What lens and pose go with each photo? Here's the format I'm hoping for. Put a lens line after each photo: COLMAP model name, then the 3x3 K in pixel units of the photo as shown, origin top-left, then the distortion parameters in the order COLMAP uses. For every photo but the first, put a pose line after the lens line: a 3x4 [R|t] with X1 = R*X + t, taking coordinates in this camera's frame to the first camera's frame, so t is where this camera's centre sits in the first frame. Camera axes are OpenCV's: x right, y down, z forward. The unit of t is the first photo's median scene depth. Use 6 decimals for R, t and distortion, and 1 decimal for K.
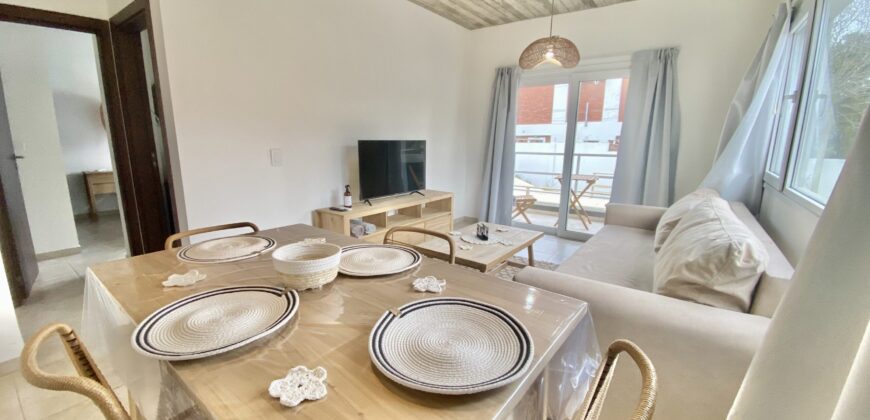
lens RADIAL K [[353.9, 0, 437.5], [0, 353.9, 211.2], [0, 0, 1]] dist [0.010924, -0.002415]
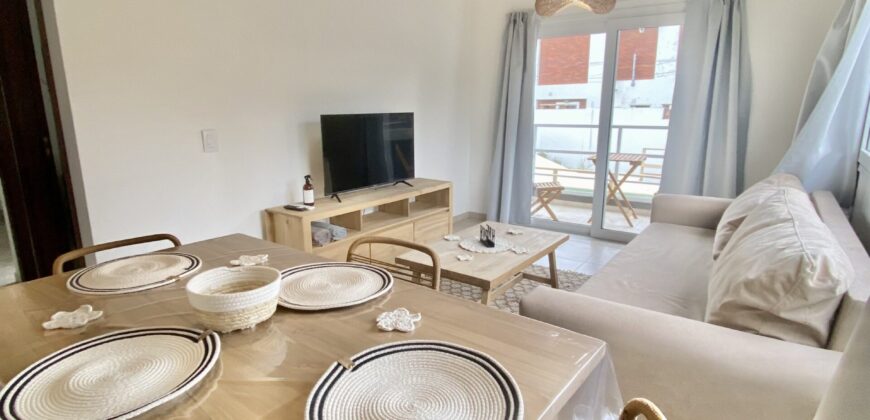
lens RADIAL K [[470.4, 0, 440.7], [0, 470.4, 208.3], [0, 0, 1]] dist [0.016243, -0.004409]
pose [[0.999859, -0.016296, 0.003966, 0.032879], [0.016232, 0.999747, 0.015601, -0.022441], [-0.004219, -0.015534, 0.999870, 0.000073]]
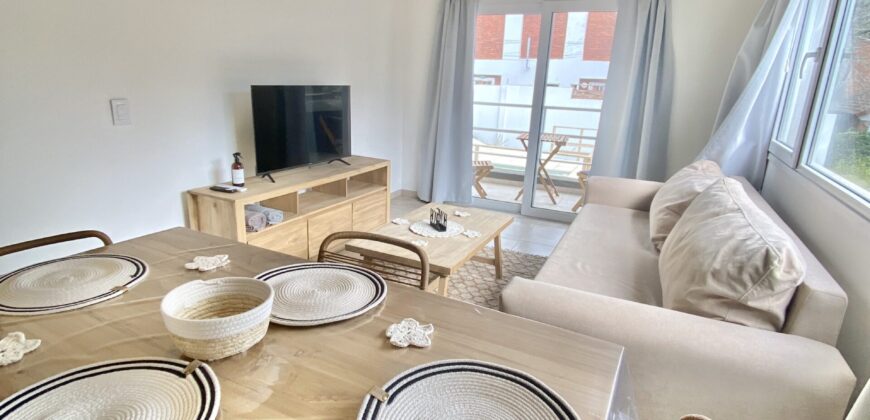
lens RADIAL K [[469.6, 0, 437.3], [0, 469.6, 210.7], [0, 0, 1]] dist [0.019012, -0.008388]
pose [[0.983063, -0.021477, 0.182004, -0.065366], [0.006611, 0.996619, 0.081894, -0.052401], [-0.183148, -0.079304, 0.979882, 0.053661]]
